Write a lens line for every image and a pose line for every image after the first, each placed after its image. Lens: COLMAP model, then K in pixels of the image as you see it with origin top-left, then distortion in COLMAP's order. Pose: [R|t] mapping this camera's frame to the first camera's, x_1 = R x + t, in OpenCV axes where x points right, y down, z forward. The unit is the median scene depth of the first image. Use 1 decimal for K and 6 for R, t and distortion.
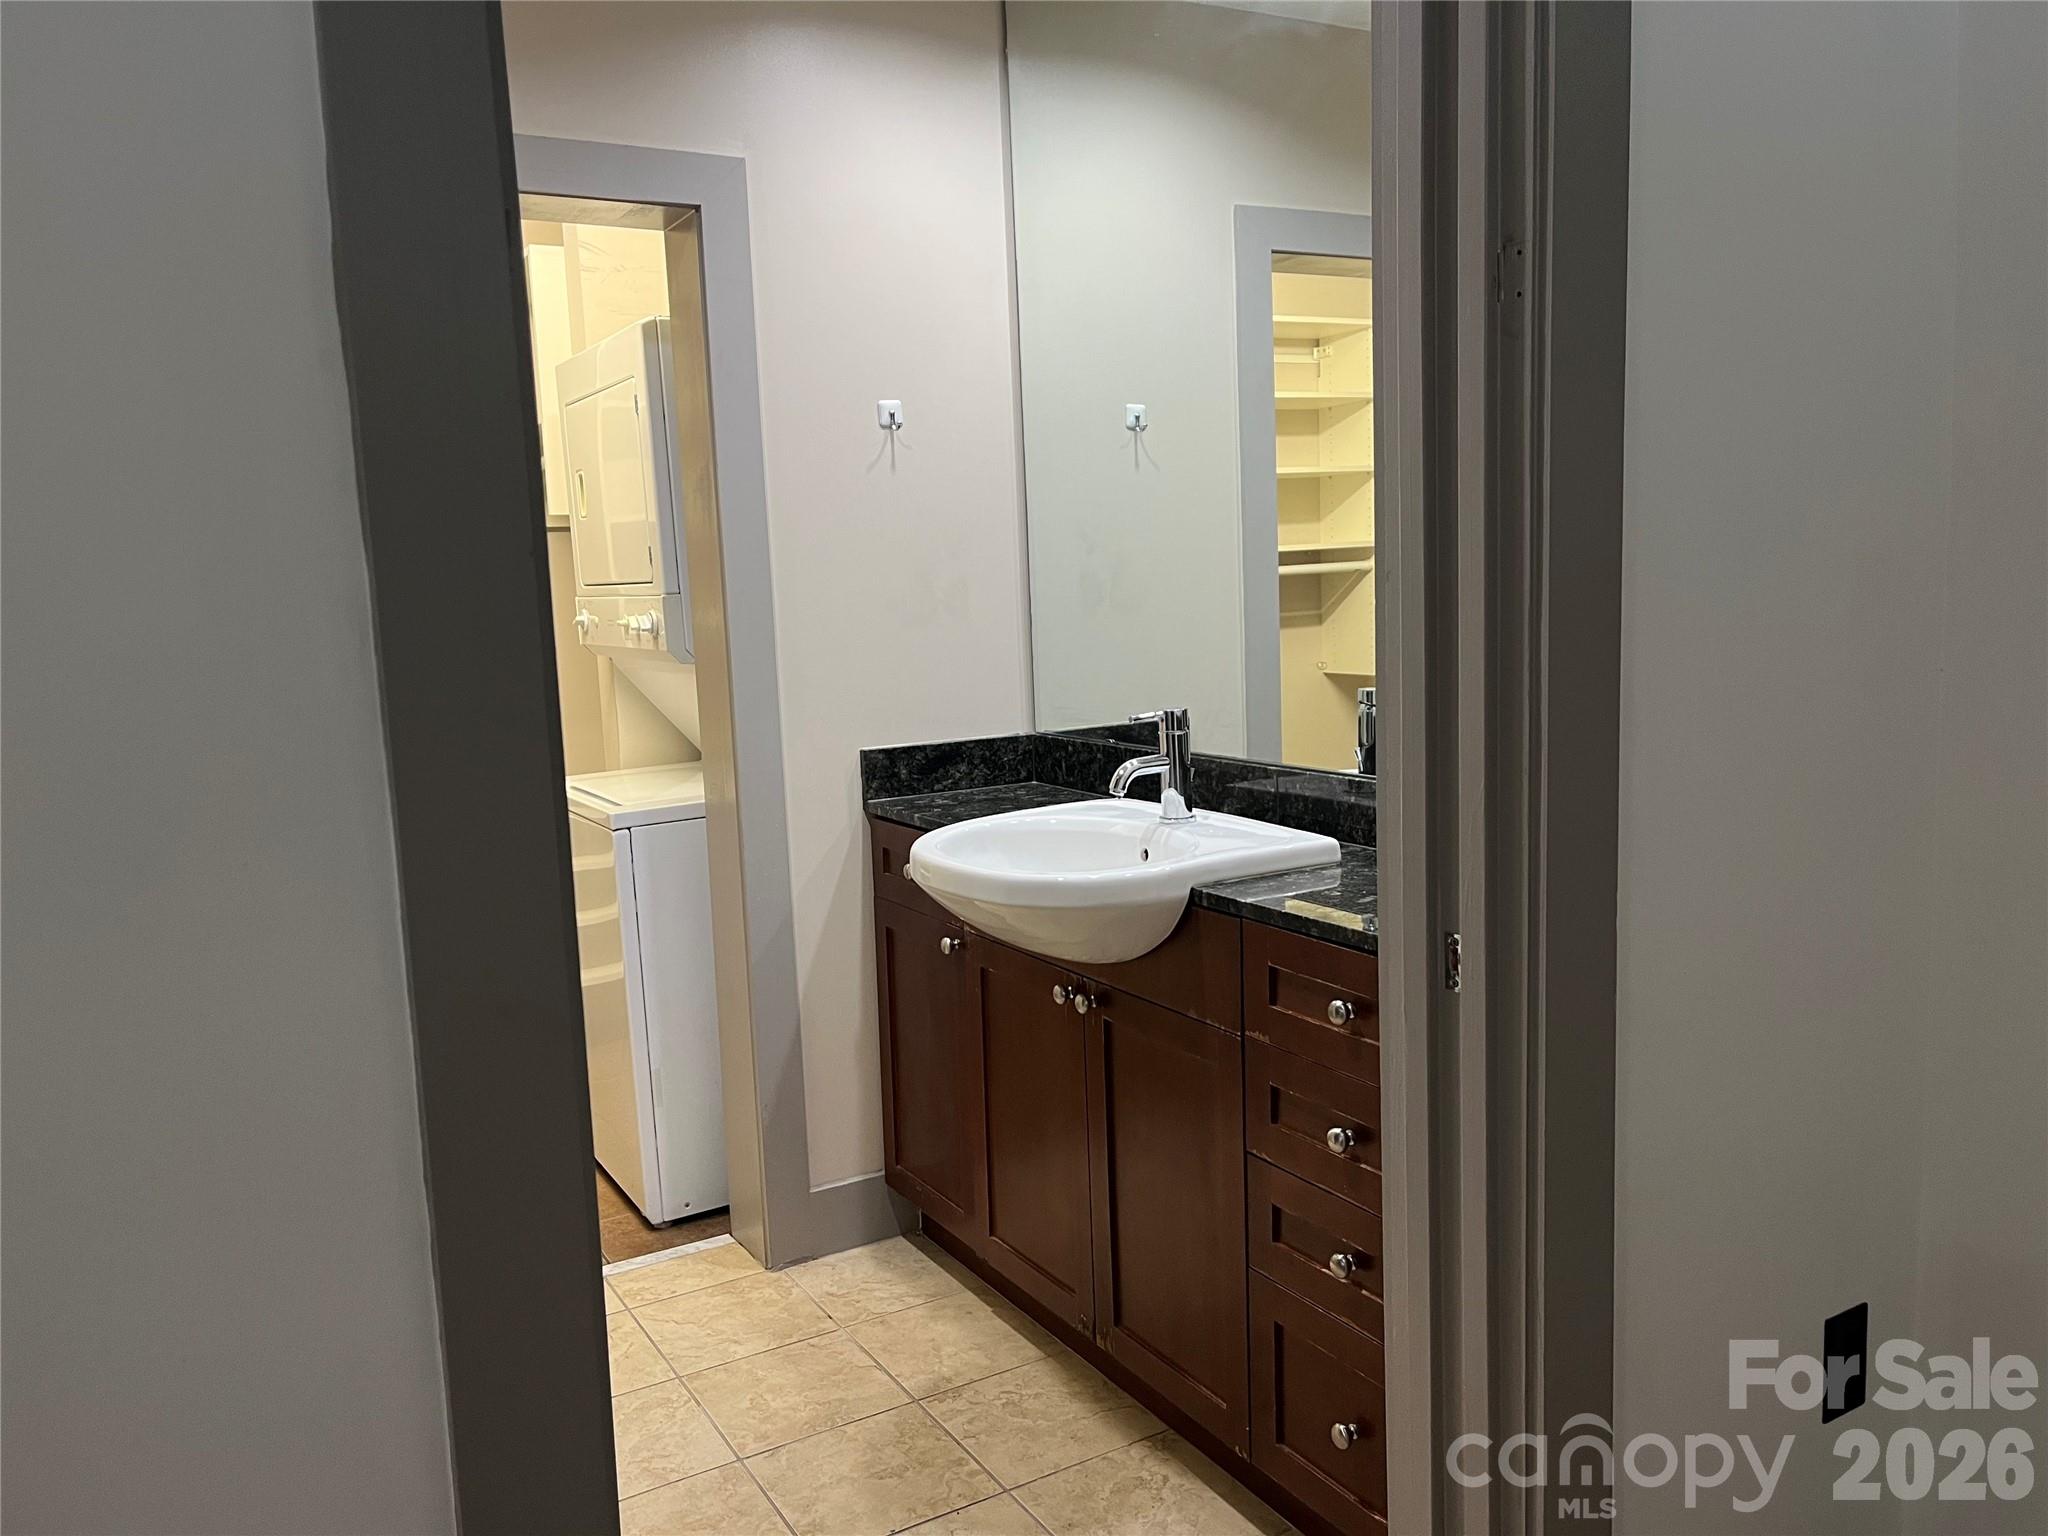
lens RADIAL K [[1562.0, 0, 1022.7], [0, 1562.0, 779.4], [0, 0, 1]] dist [0.050966, -0.042074]
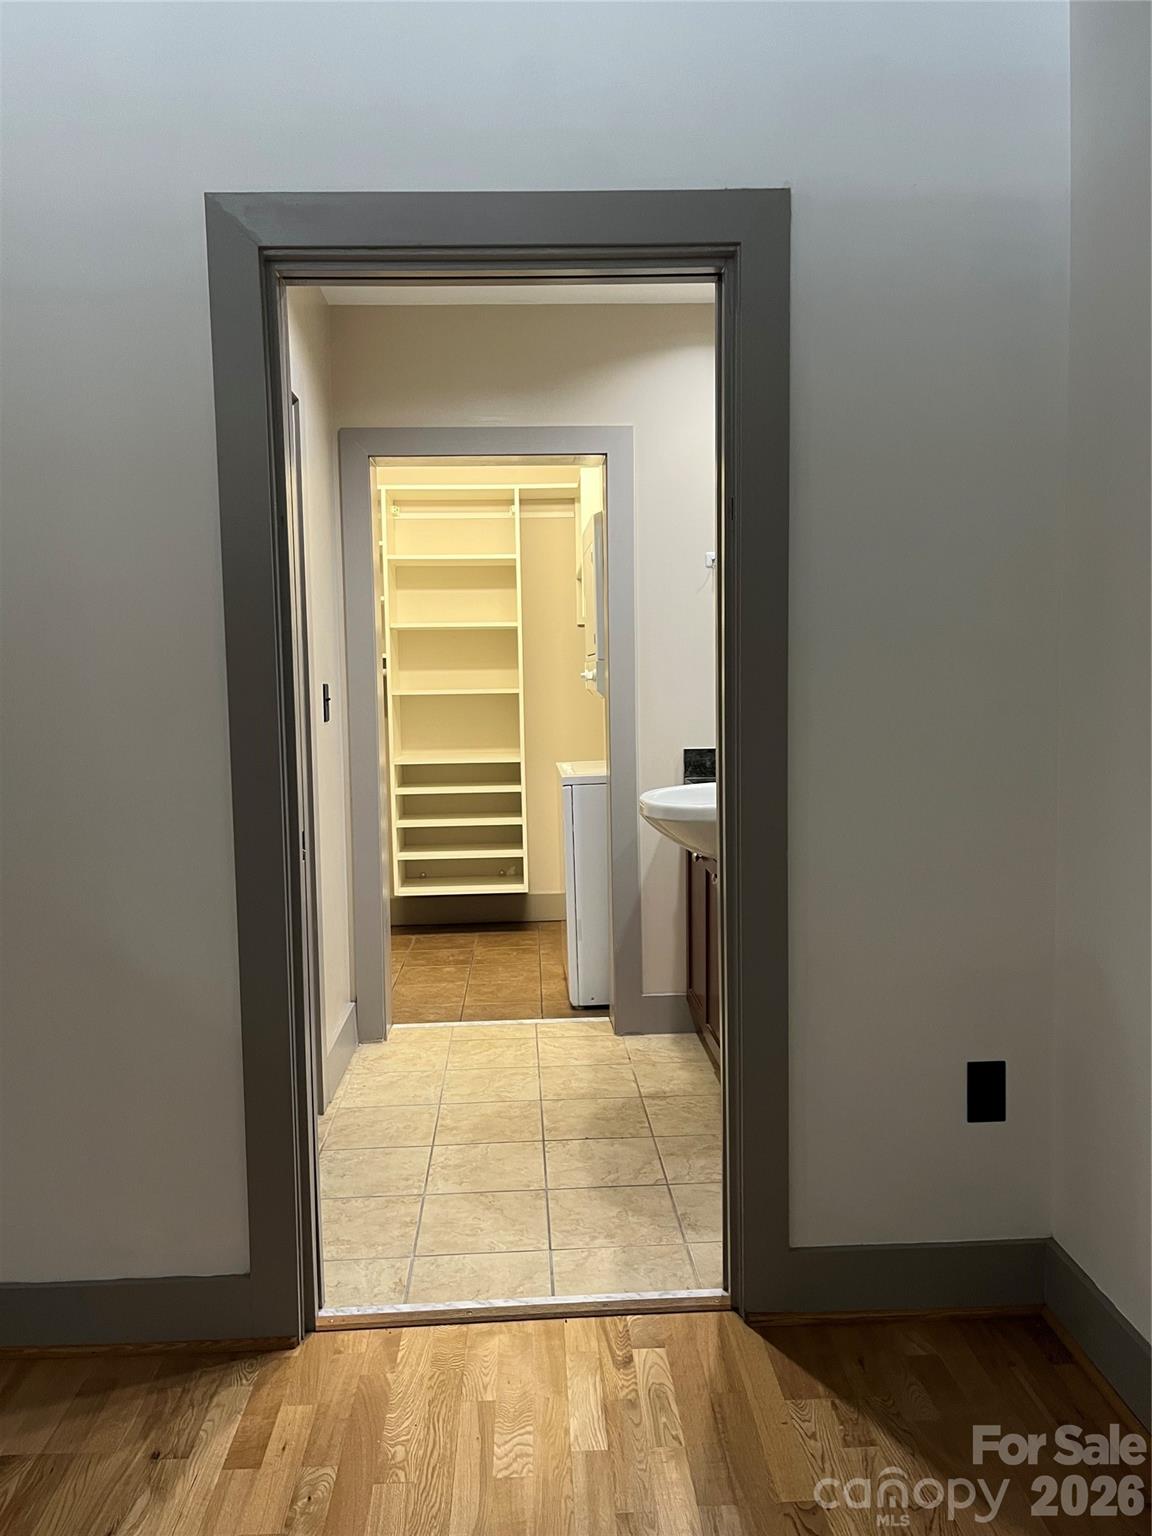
lens RADIAL K [[1171.5, 0, 576.0], [0, 1171.5, 768.0], [0, 0, 1]] dist [0.050966, -0.042074]
pose [[0.888309, 0.062859, -0.454924, 0.450377], [-0.080713, 0.996539, -0.019907, 0.044906], [0.452098, 0.054402, 0.890308, -0.267910]]
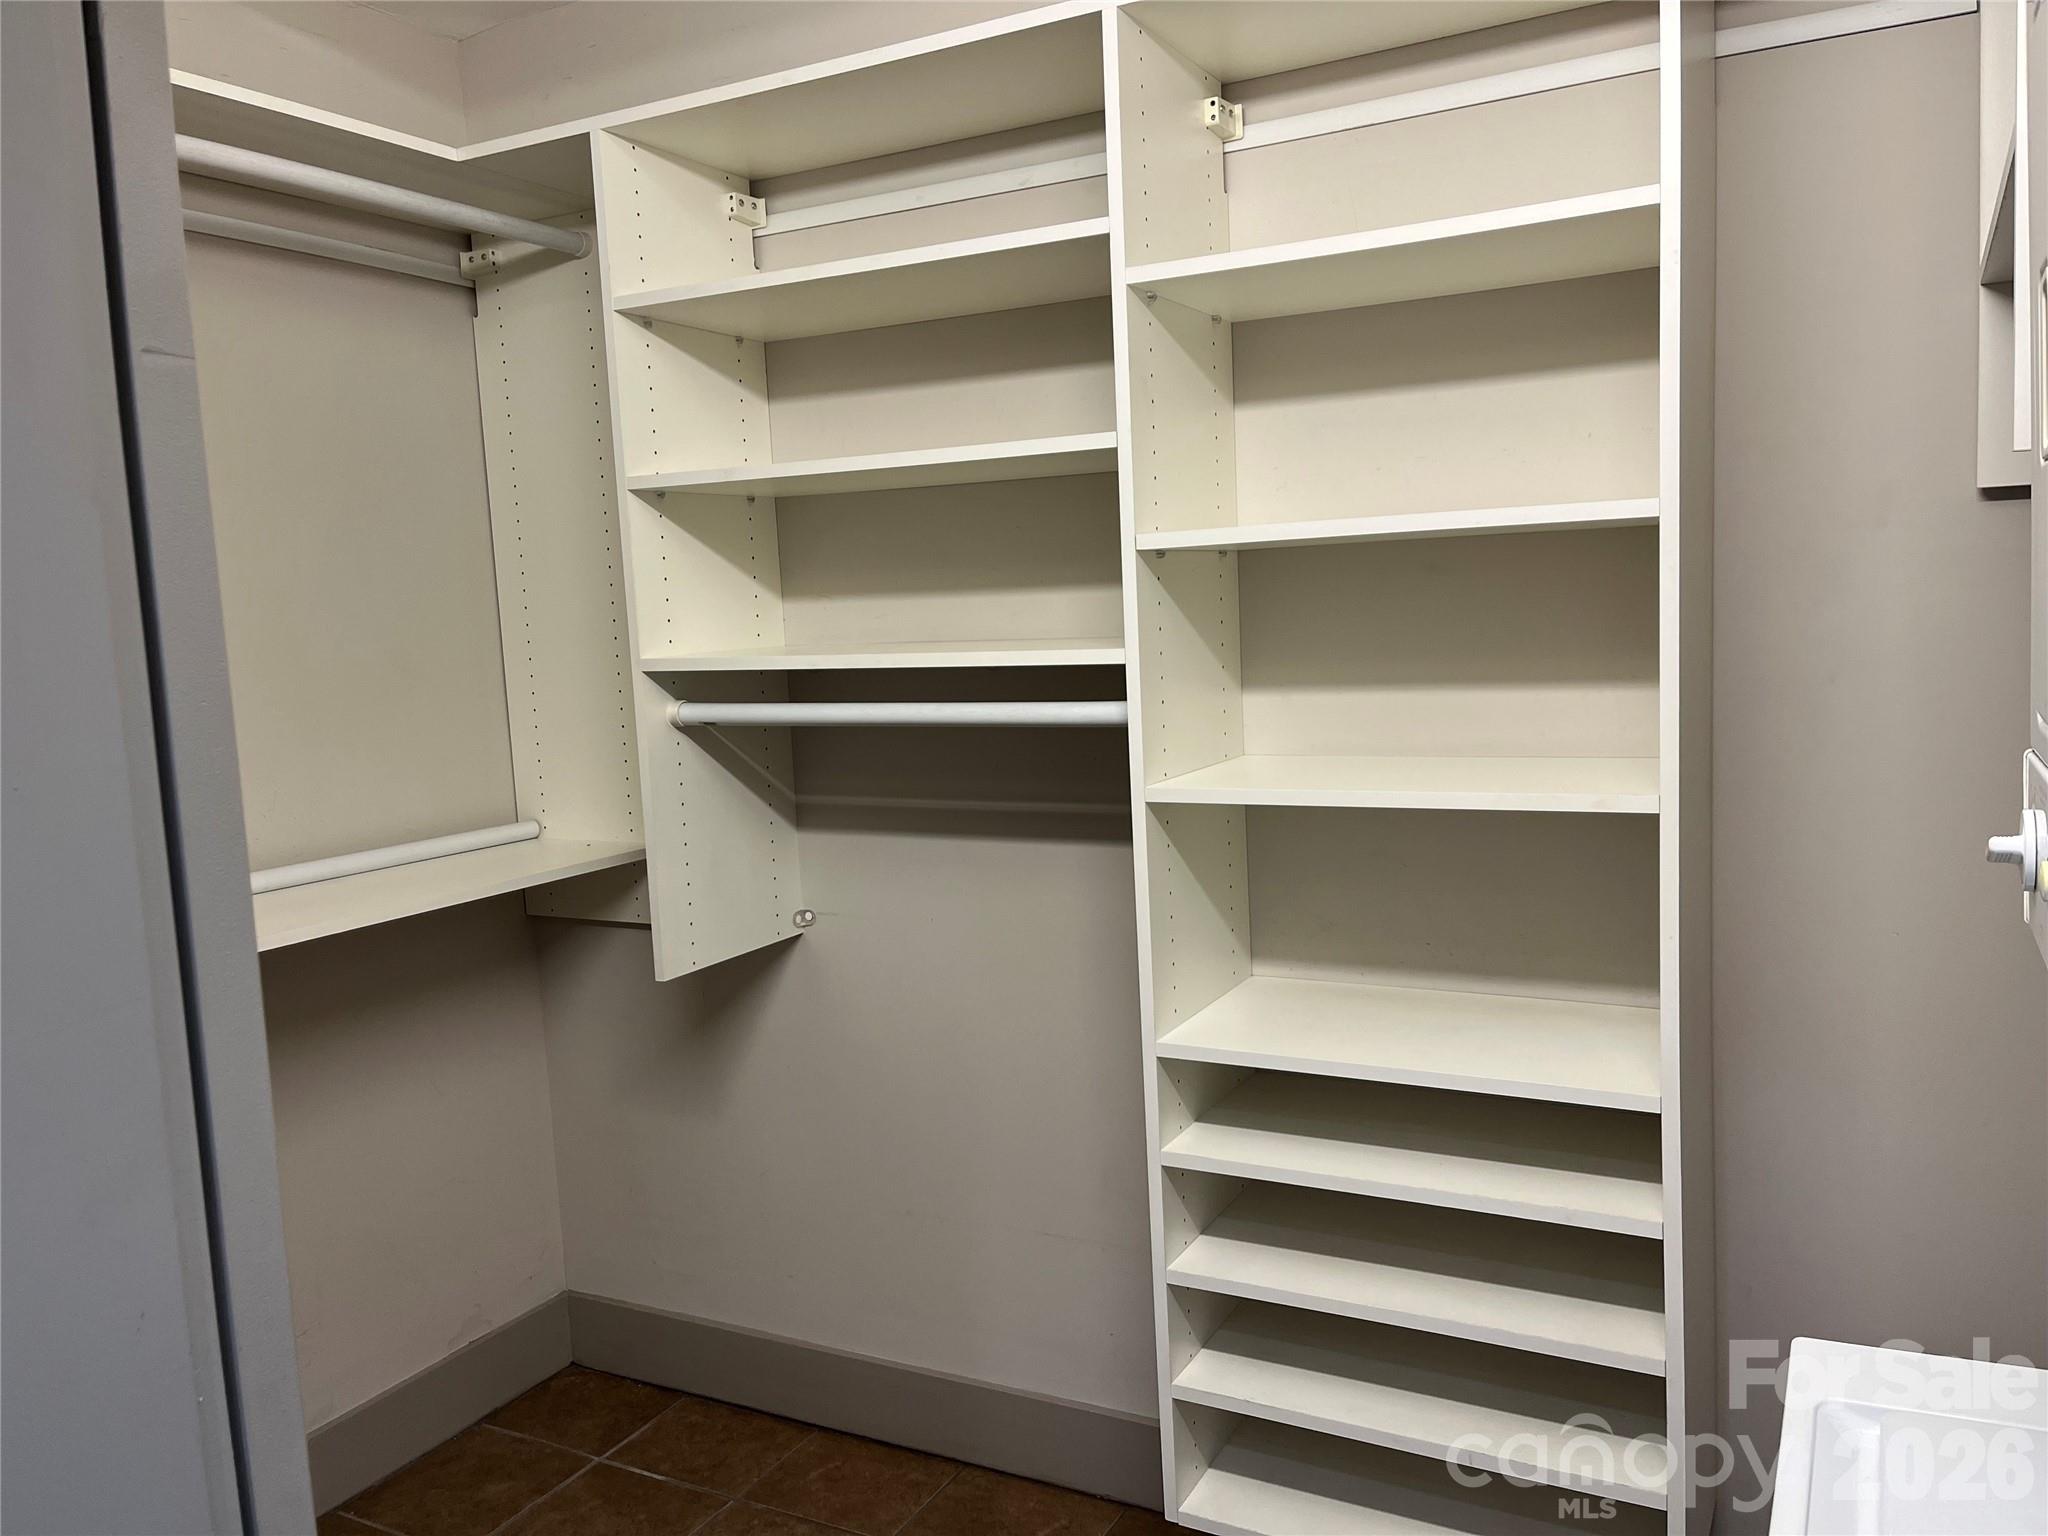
lens RADIAL K [[1562.0, 0, 1022.7], [0, 1562.0, 779.4], [0, 0, 1]] dist [0.050966, -0.042074]
pose [[0.516120, 0.110873, -0.849310, -0.023636], [-0.100102, 0.992599, 0.068748, -0.100817], [0.850647, 0.049536, 0.523399, 0.660210]]
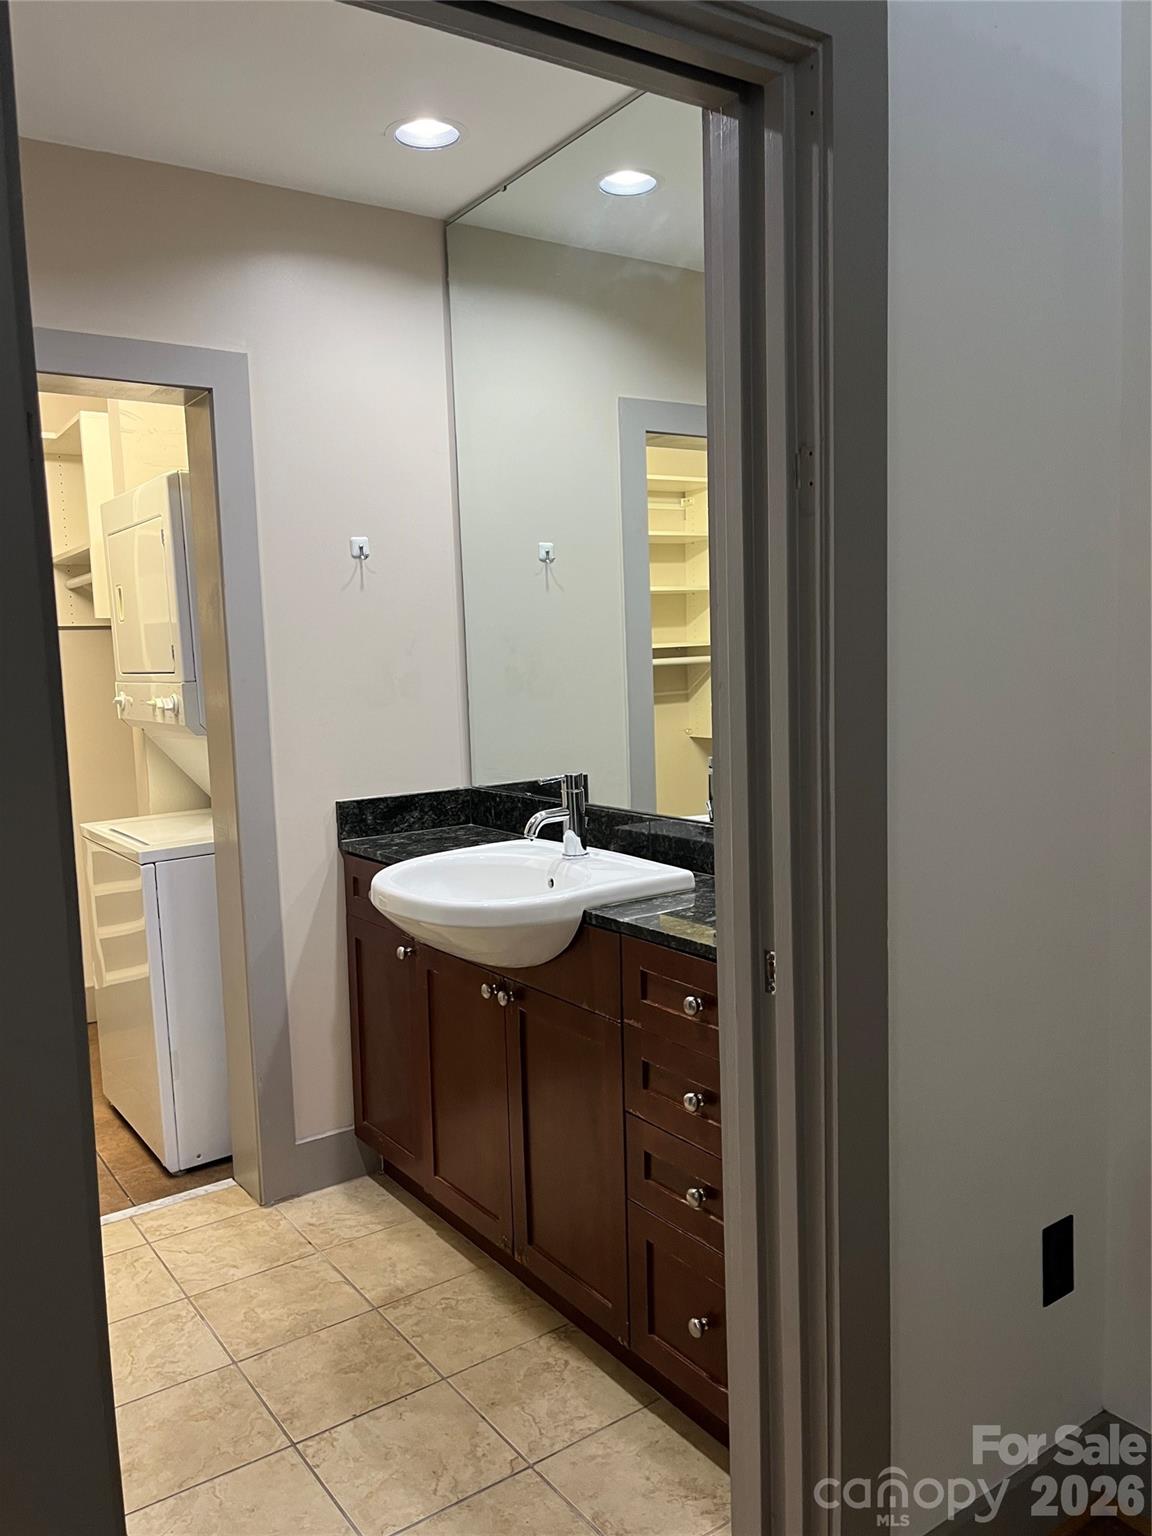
lens RADIAL K [[1171.5, 0, 576.0], [0, 1171.5, 768.0], [0, 0, 1]] dist [0.050966, -0.042074]
pose [[0.996261, -0.001532, 0.086381, 0.012770], [0.004441, 0.999429, -0.033502, -0.014955], [-0.086280, 0.033760, 0.995699, 0.003501]]
